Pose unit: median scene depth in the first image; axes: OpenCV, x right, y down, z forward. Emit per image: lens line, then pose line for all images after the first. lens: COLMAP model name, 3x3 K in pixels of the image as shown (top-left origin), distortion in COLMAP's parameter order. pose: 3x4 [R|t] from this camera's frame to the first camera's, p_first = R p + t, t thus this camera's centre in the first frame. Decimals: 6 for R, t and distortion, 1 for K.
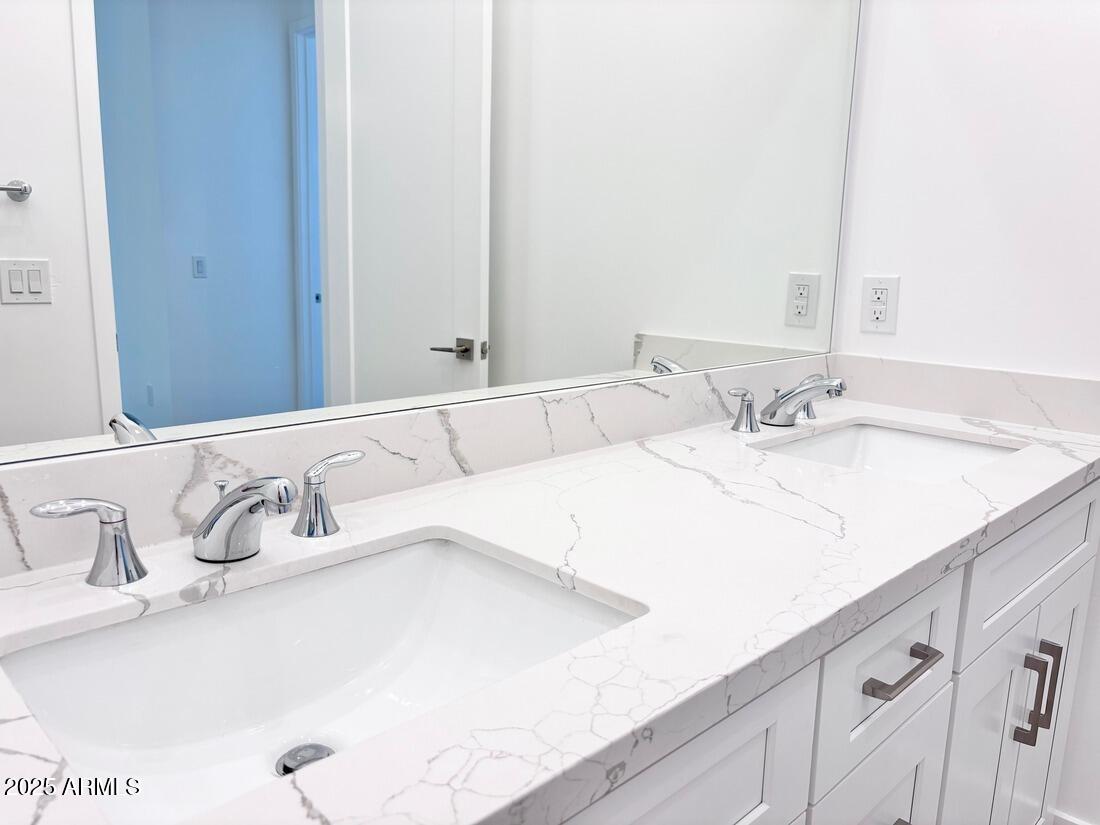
lens RADIAL K [[833.8, 0, 530.0], [0, 833.8, 413.9], [0, 0, 1]] dist [0.135195, -0.181383]
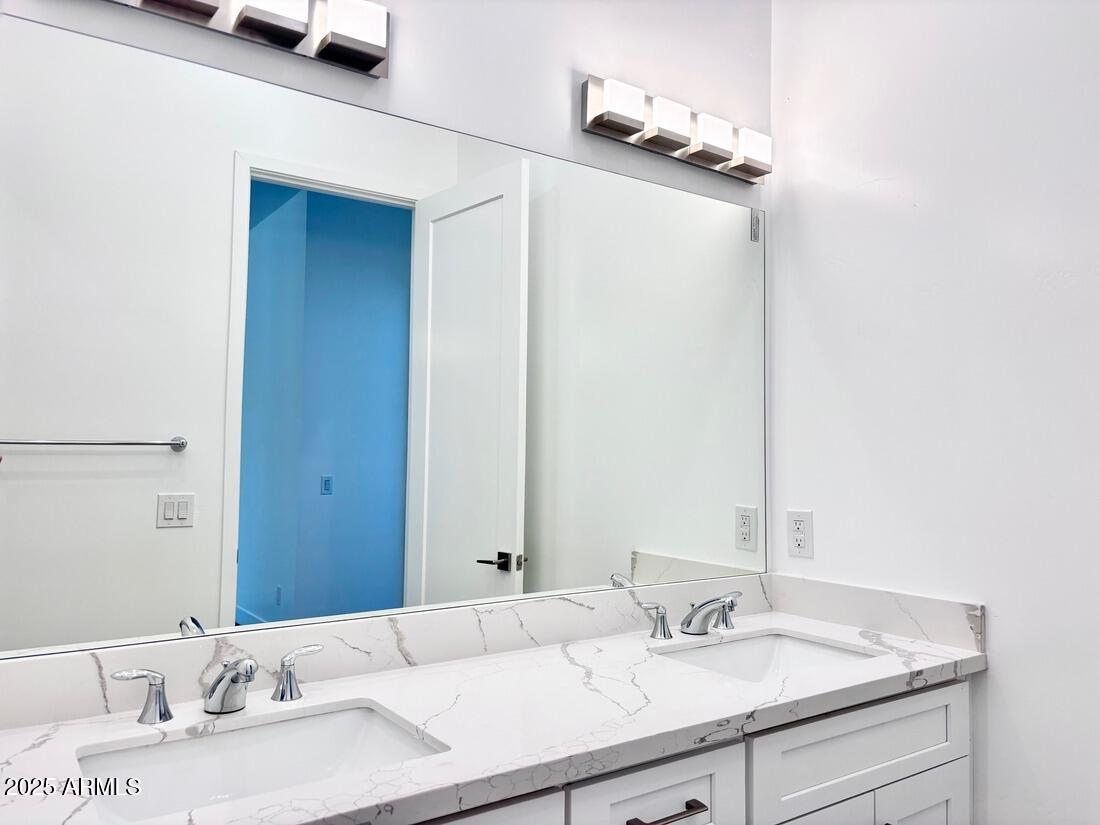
lens RADIAL K [[840.7, 0, 532.4], [0, 840.7, 414.2], [0, 0, 1]] dist [0.003069, 0.053302]
pose [[0.986052, -0.021459, -0.165047, 0.380820], [-0.017282, 0.973091, -0.229773, -0.016856], [0.165536, 0.229421, 0.959147, -0.437768]]
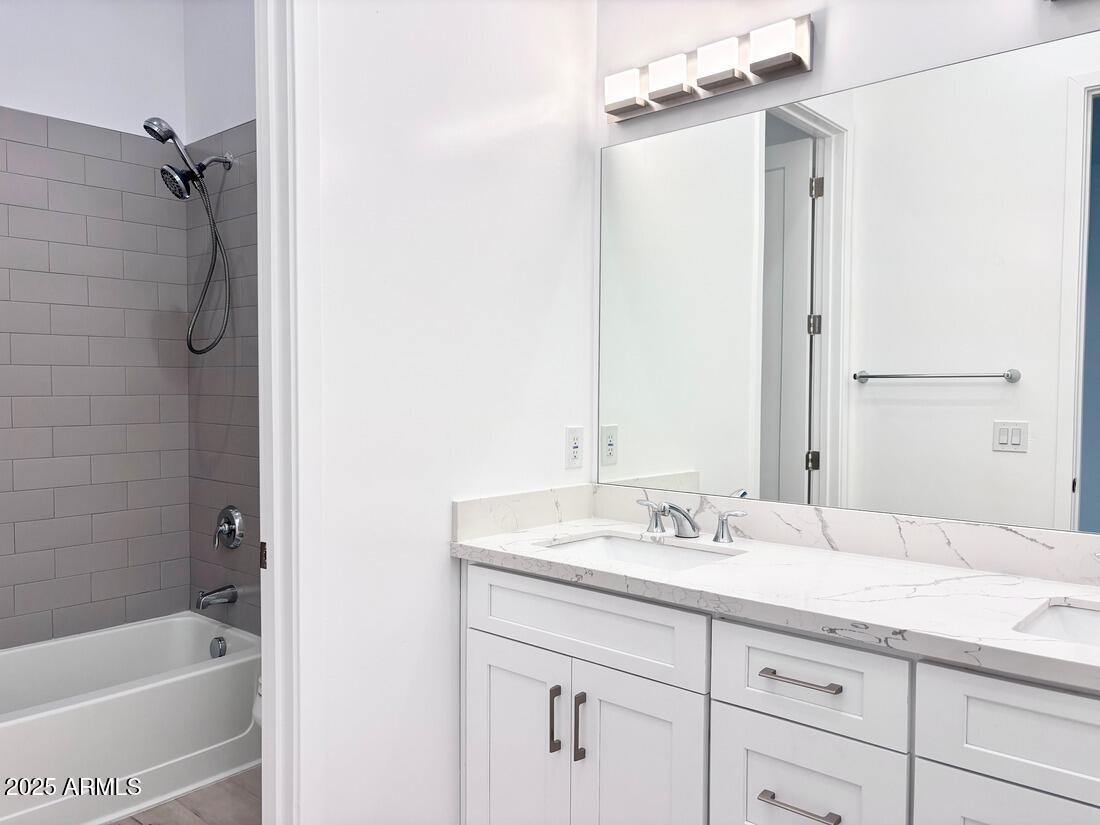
lens RADIAL K [[838.7, 0, 553.5], [0, 838.7, 412.5], [0, 0, 1]] dist [0.067198, -0.068089]
pose [[0.071965, 0.008718, -0.997369, 1.681961], [-0.184066, 0.982903, -0.004689, -0.094411], [0.980276, 0.183919, 0.072340, 0.258731]]
